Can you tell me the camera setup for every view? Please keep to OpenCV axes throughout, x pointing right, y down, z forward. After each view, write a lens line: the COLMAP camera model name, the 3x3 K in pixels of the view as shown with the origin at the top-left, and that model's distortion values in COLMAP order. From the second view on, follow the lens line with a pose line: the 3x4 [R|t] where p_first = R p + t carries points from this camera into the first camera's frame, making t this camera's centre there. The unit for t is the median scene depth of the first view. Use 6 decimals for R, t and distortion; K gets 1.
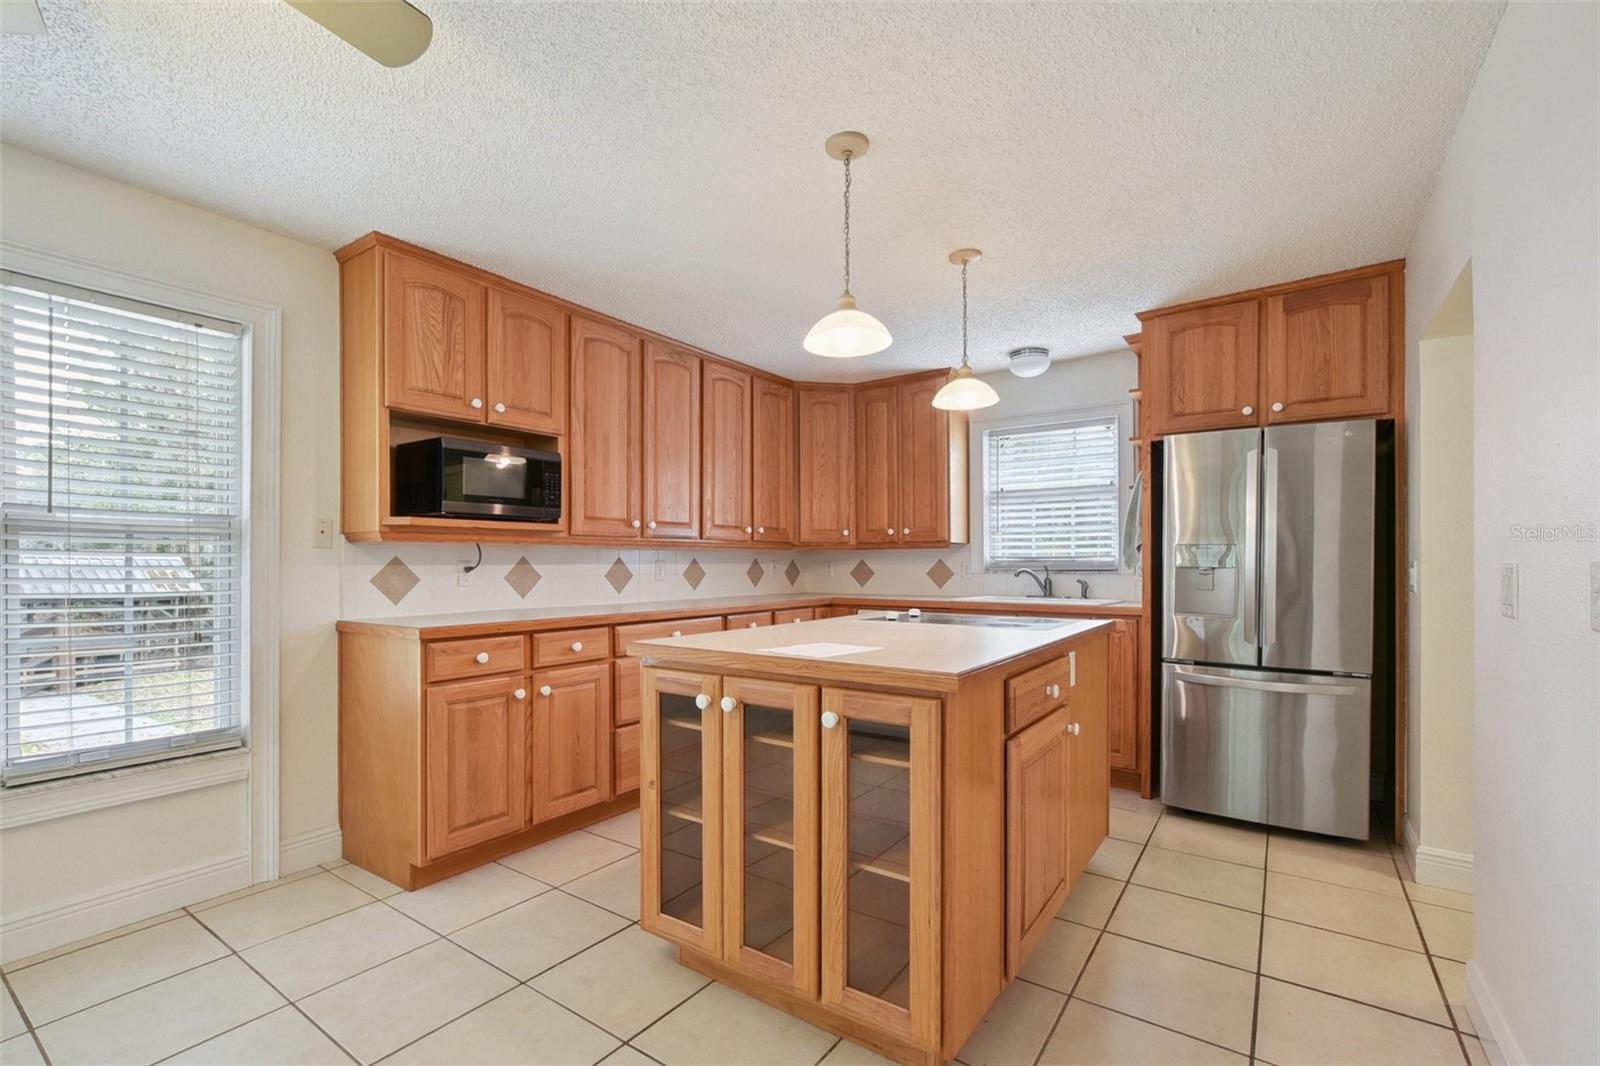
lens RADIAL K [[706.1, 0, 792.9], [0, 706.1, 560.4], [0, 0, 1]] dist [-0.012862, 0.000309]
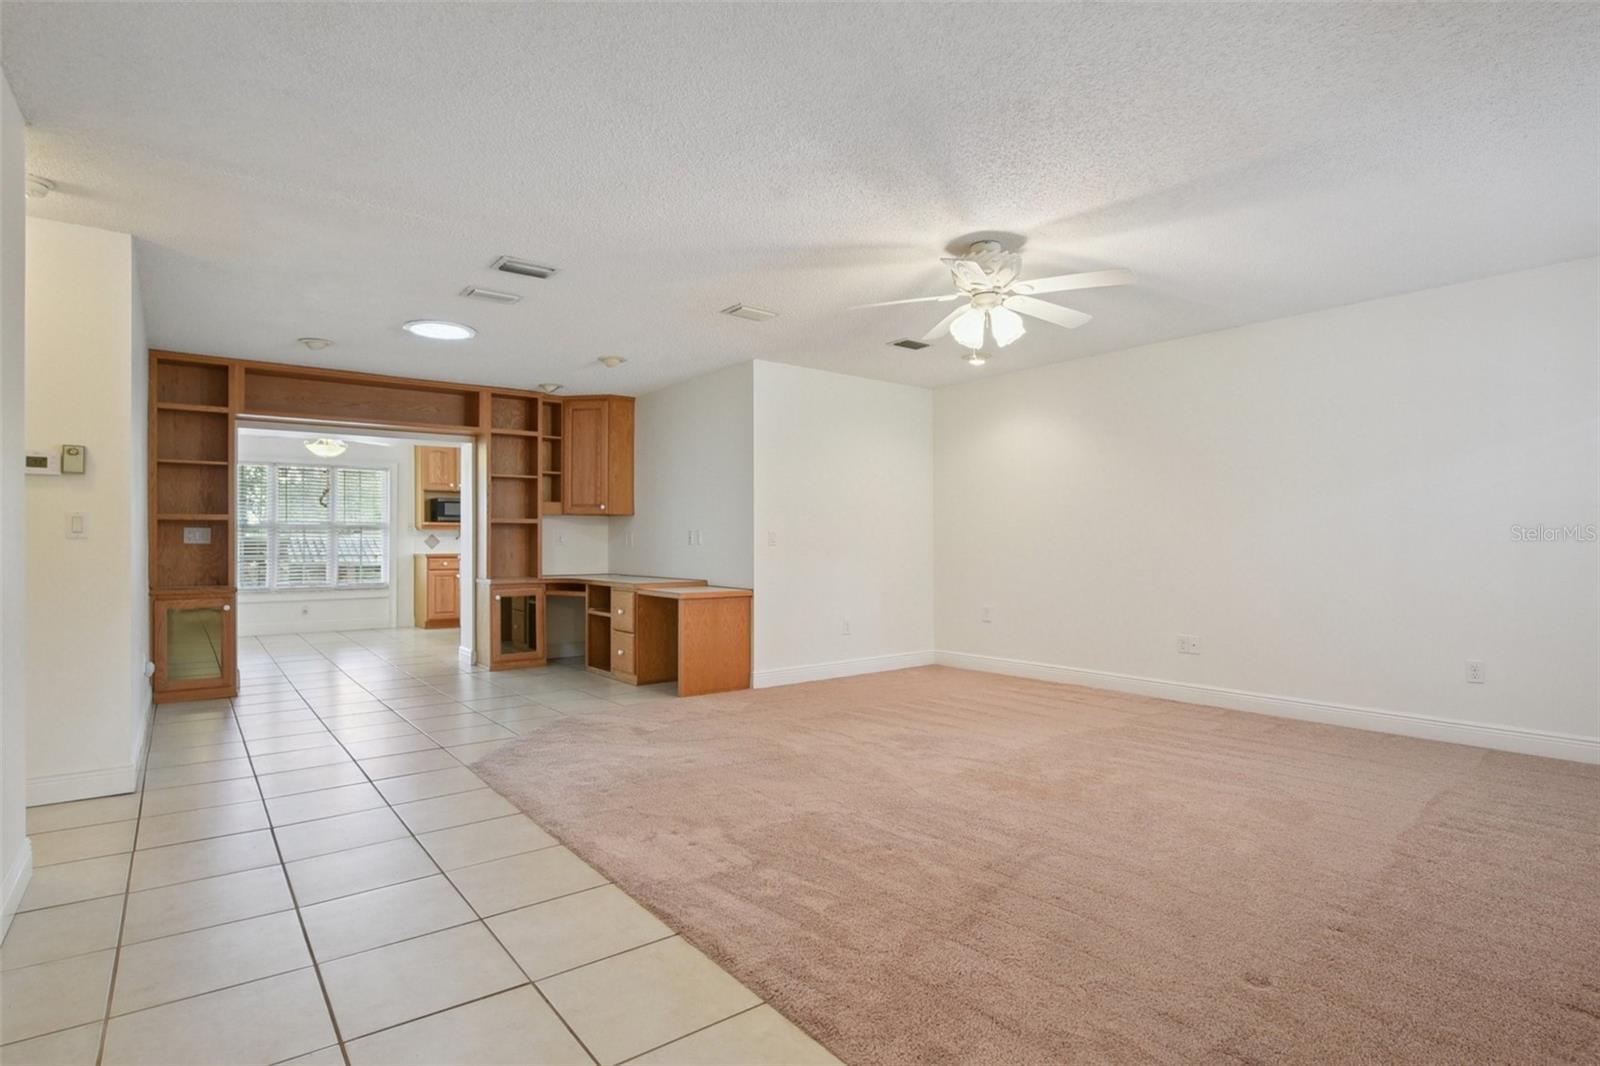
lens RADIAL K [[798.8, 0, 800.0], [0, 798.8, 533.0], [0, 0, 1]] dist [-0.031953, -0.000739]
pose [[0.956563, -0.005481, -0.291476, 2.161486], [0.002759, 0.999949, -0.009749, 0.030385], [0.291514, 0.008521, 0.956529, -2.020189]]
